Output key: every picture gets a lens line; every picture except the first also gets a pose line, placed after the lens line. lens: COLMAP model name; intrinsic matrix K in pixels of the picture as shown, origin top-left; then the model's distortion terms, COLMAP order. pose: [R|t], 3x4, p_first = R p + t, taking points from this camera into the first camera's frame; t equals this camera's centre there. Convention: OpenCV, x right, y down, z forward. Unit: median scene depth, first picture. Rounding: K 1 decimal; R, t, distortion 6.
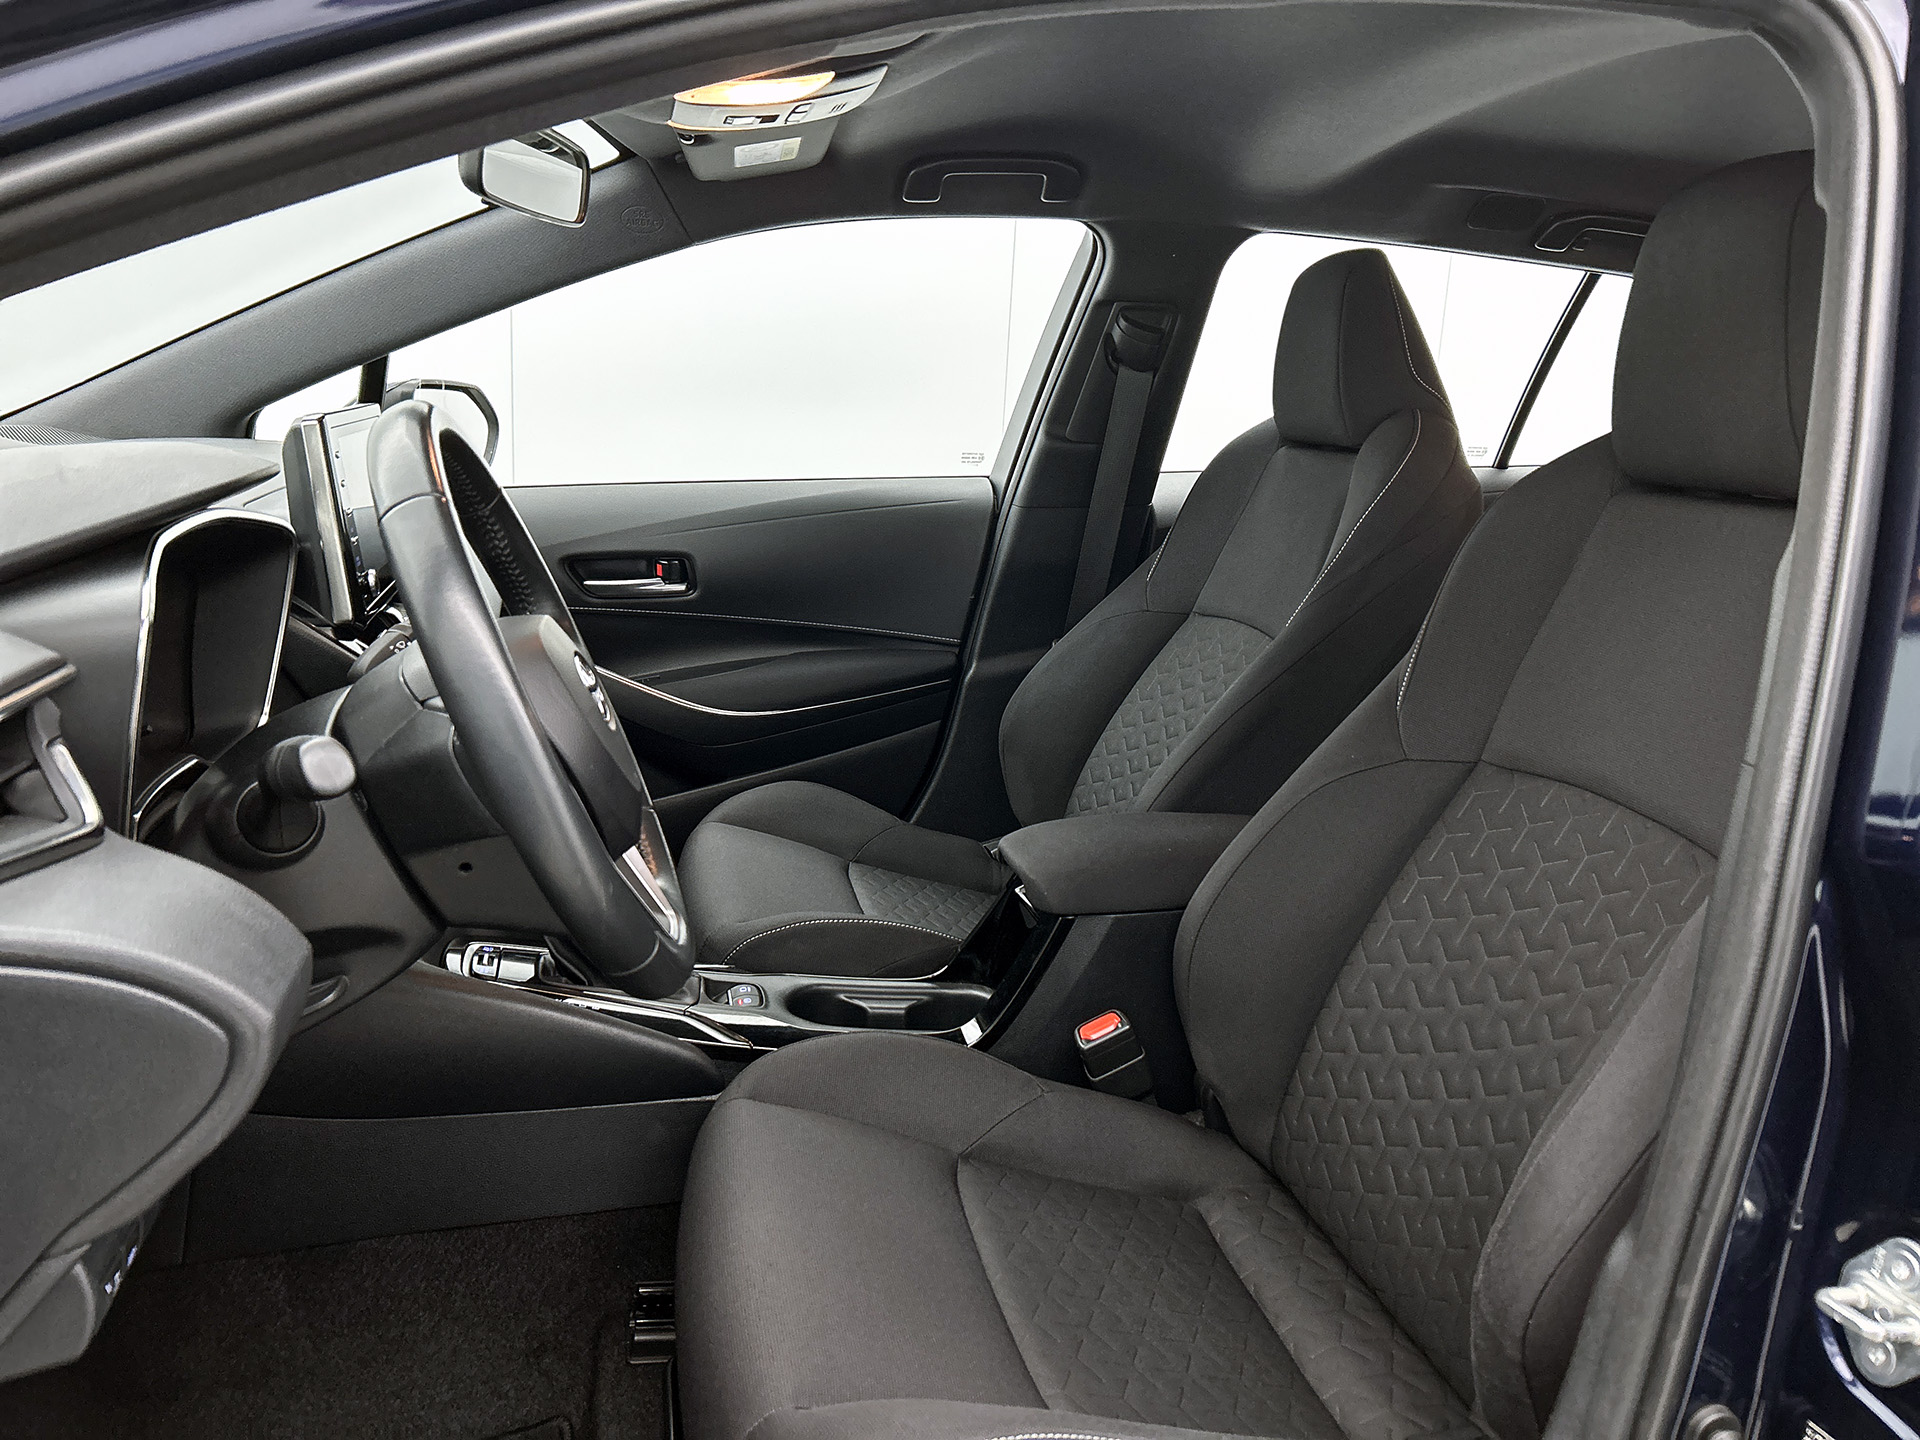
lens RADIAL K [[1331.0, 0, 960.0], [0, 1331.0, 720.0], [0, 0, 1]] dist [0.031378, 0.001545]
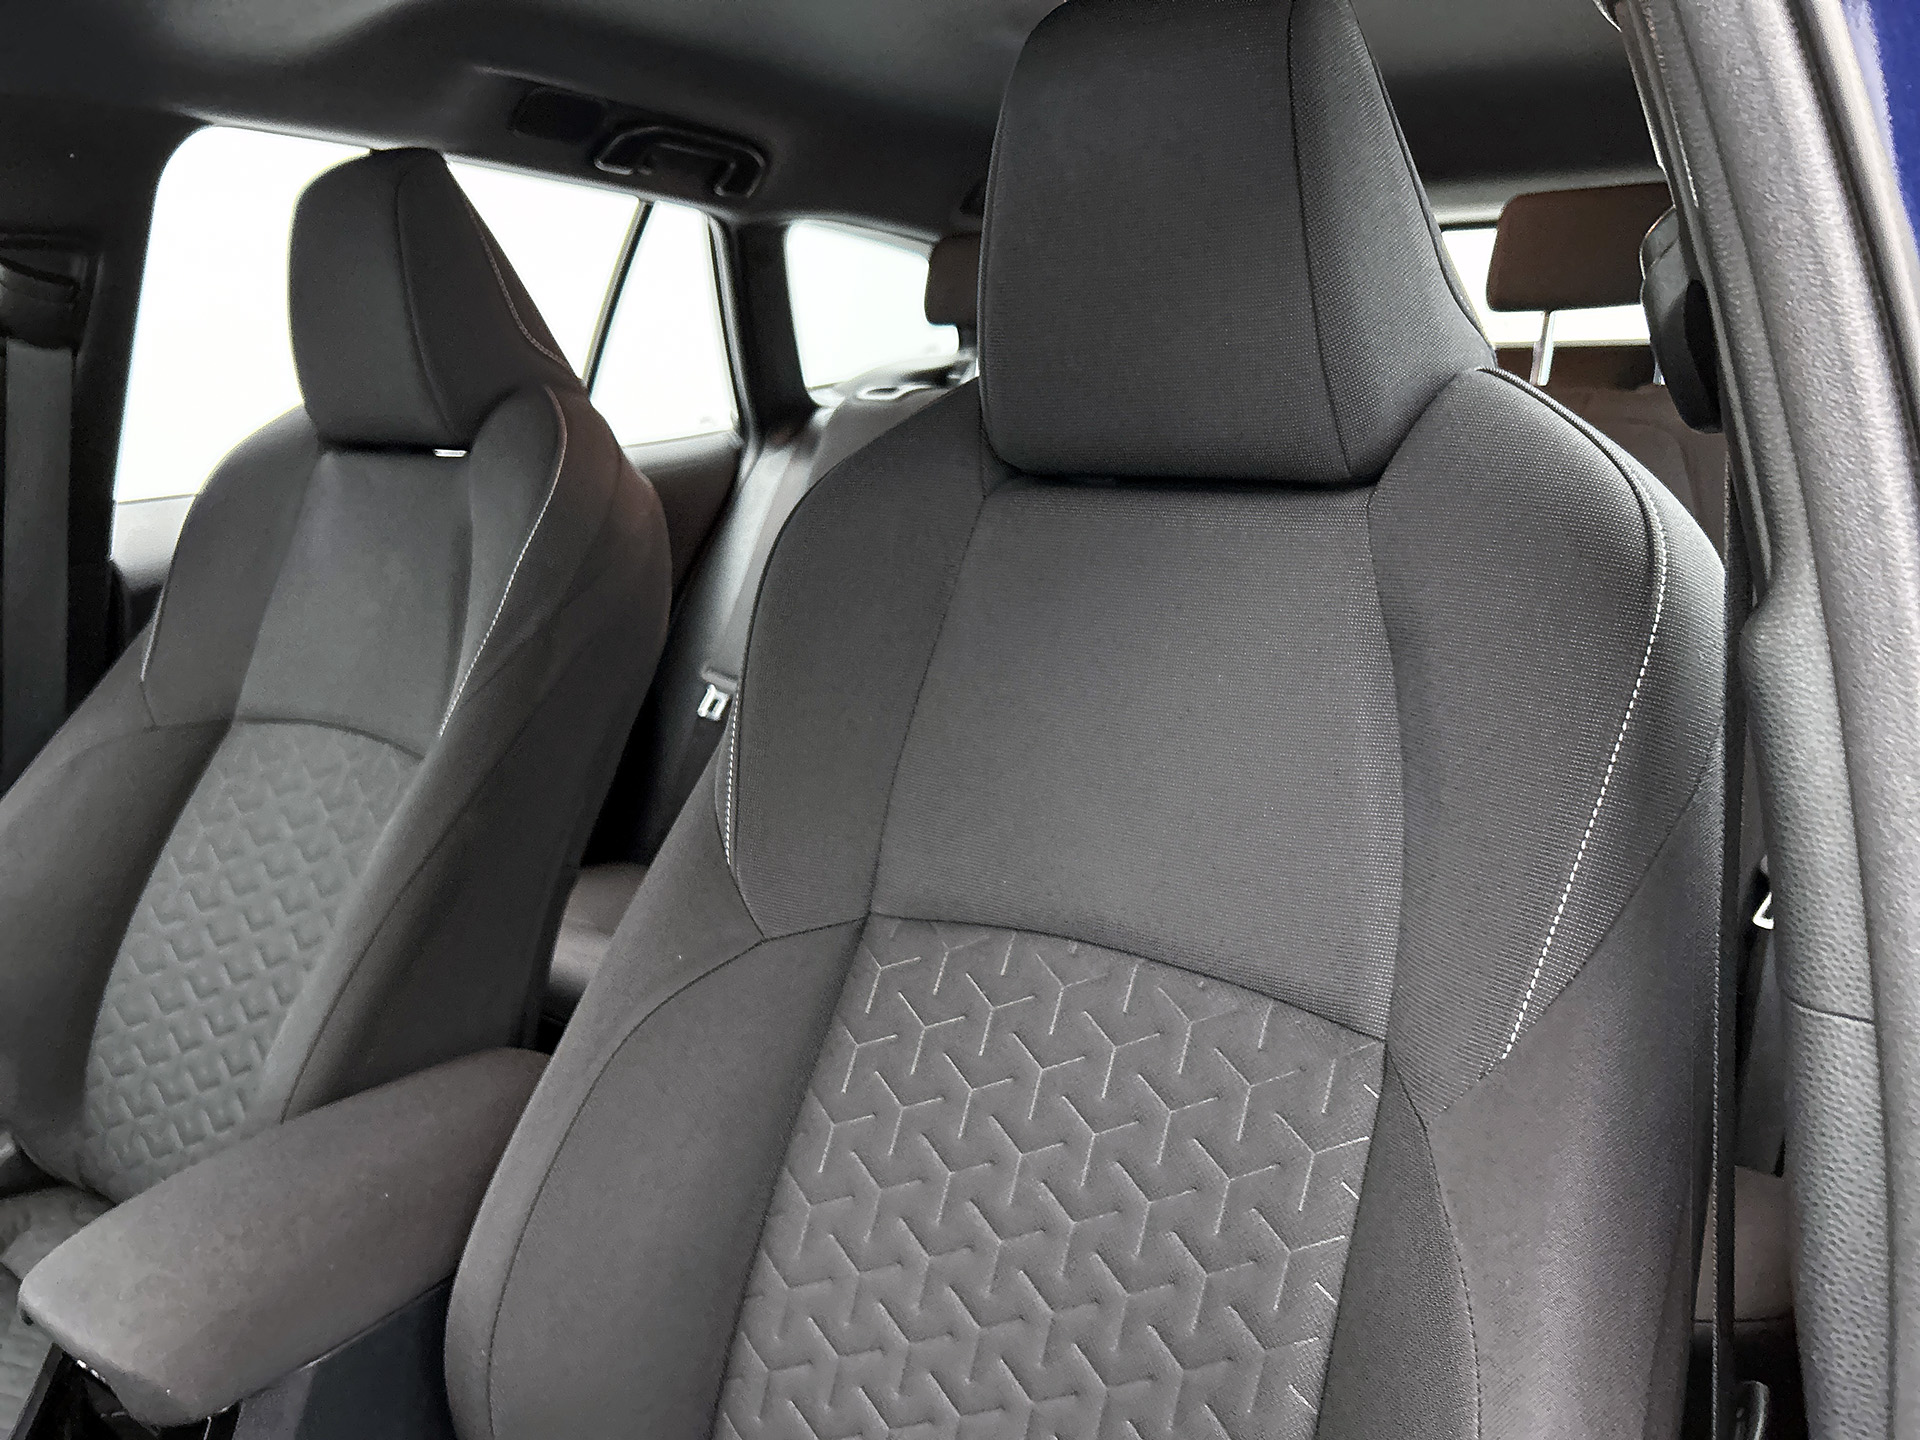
lens RADIAL K [[1520.8, 0, 958.2], [0, 1520.8, 747.5], [0, 0, 1]] dist [0.029152, -0.002330]
pose [[0.773273, -0.205619, 0.599808, -0.001559], [0.204392, 0.976298, 0.071180, -0.058993], [-0.600227, 0.067555, 0.796971, 0.246513]]
